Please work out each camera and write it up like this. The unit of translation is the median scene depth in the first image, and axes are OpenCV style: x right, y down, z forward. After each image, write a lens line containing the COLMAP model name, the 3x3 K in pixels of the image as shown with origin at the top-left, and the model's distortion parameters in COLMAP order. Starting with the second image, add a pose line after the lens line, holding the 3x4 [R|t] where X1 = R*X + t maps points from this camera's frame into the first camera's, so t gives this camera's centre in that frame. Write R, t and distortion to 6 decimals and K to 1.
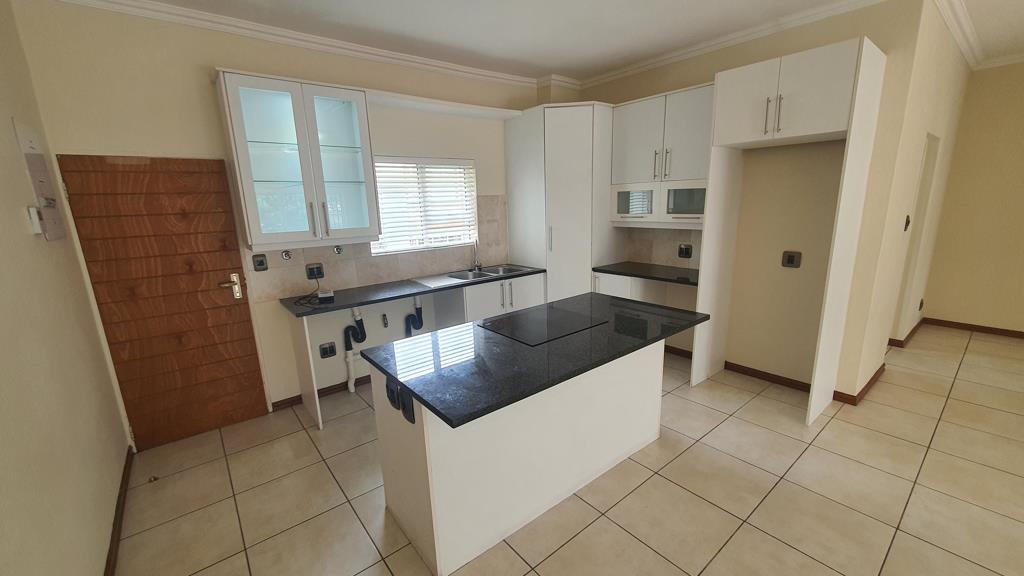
lens RADIAL K [[408.2, 0, 509.5], [0, 408.2, 294.2], [0, 0, 1]] dist [0.001002, -0.001045]
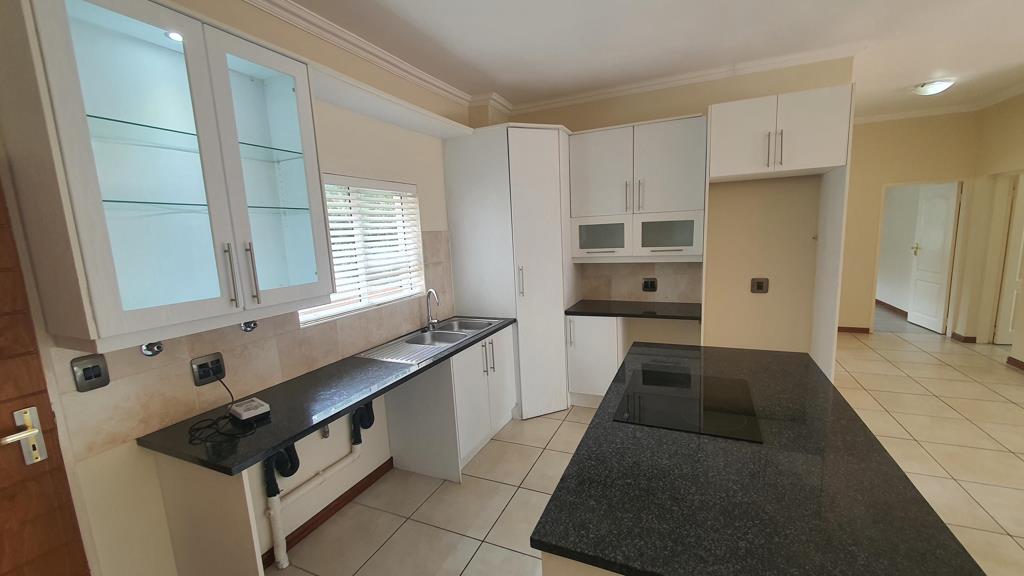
lens RADIAL K [[408.2, 0, 513.1], [0, 408.2, 294.7], [0, 0, 1]] dist [0.001002, -0.001045]
pose [[0.892817, -0.080720, 0.443128, -0.363735], [0.120728, 0.990699, -0.062779, -0.075004], [-0.433939, 0.109548, 0.894257, 0.341714]]
